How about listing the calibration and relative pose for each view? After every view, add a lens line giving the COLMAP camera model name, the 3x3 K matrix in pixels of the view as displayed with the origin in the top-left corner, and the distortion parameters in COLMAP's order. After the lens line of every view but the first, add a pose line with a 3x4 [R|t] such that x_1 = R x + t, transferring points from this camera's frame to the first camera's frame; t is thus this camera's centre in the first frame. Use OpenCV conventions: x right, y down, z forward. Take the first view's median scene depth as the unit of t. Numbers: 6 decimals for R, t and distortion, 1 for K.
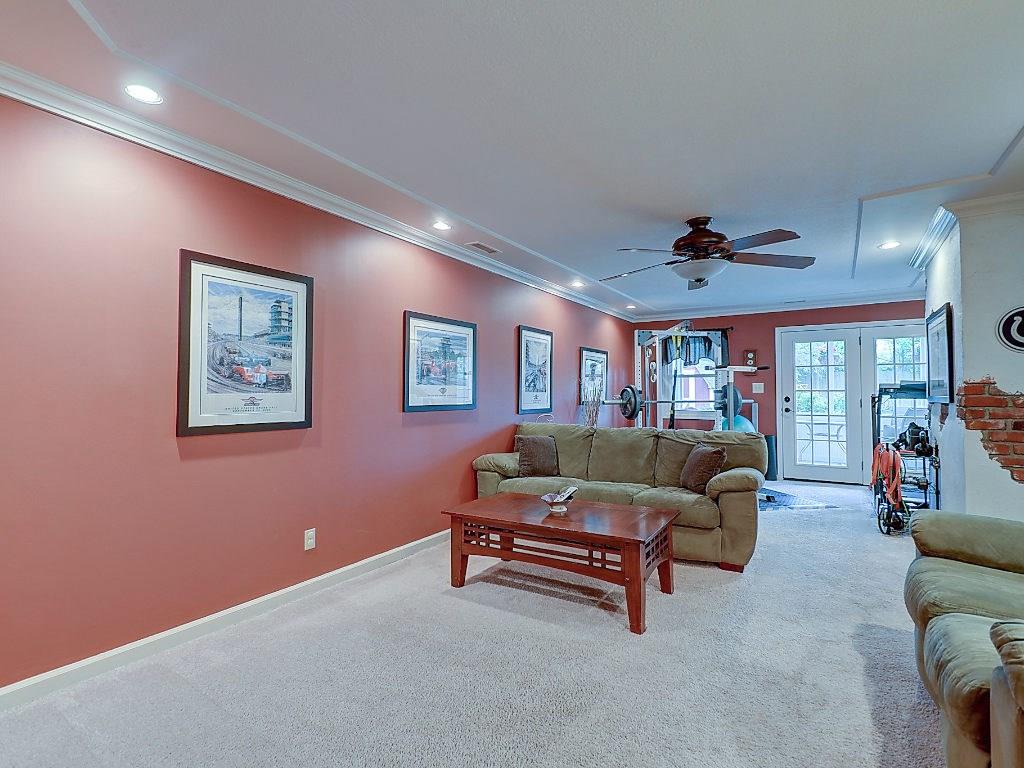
lens RADIAL K [[498.2, 0, 508.4], [0, 498.2, 381.2], [0, 0, 1]] dist [0.013848, -0.000512]
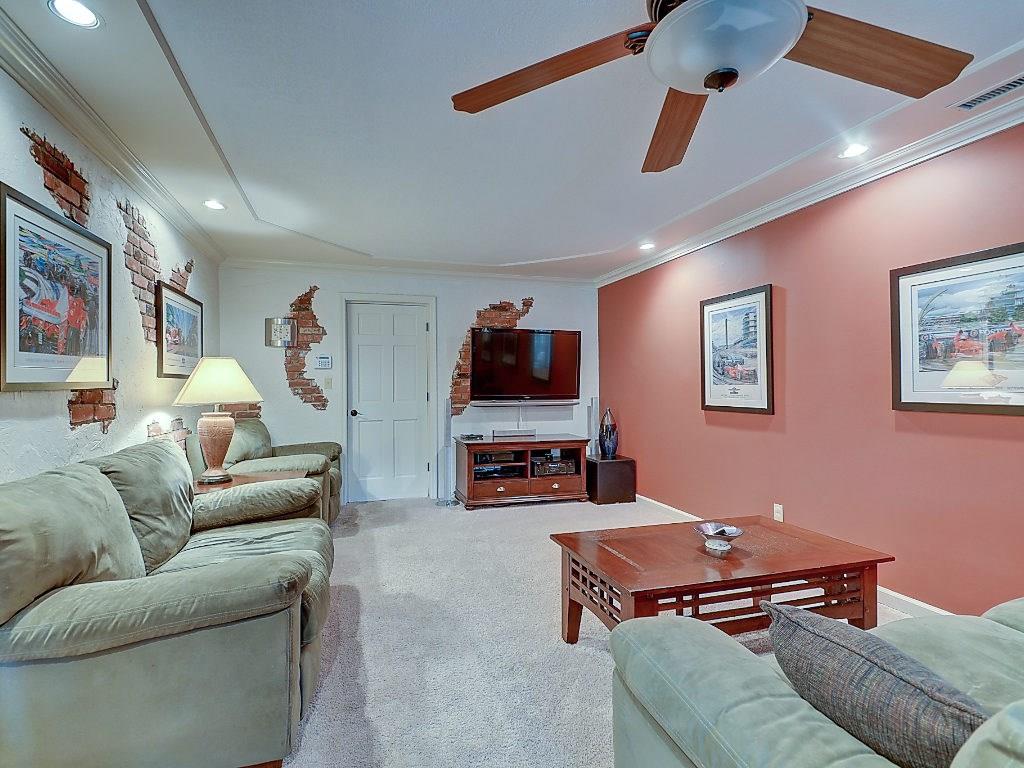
lens RADIAL K [[498.2, 0, 508.4], [0, 498.2, 381.2], [0, 0, 1]] dist [0.013848, -0.000512]
pose [[-0.633384, -0.001106, -0.773837, 0.925615], [0.026251, 0.999393, -0.022914, 0.027660], [0.773393, -0.034827, -0.632970, 1.331006]]
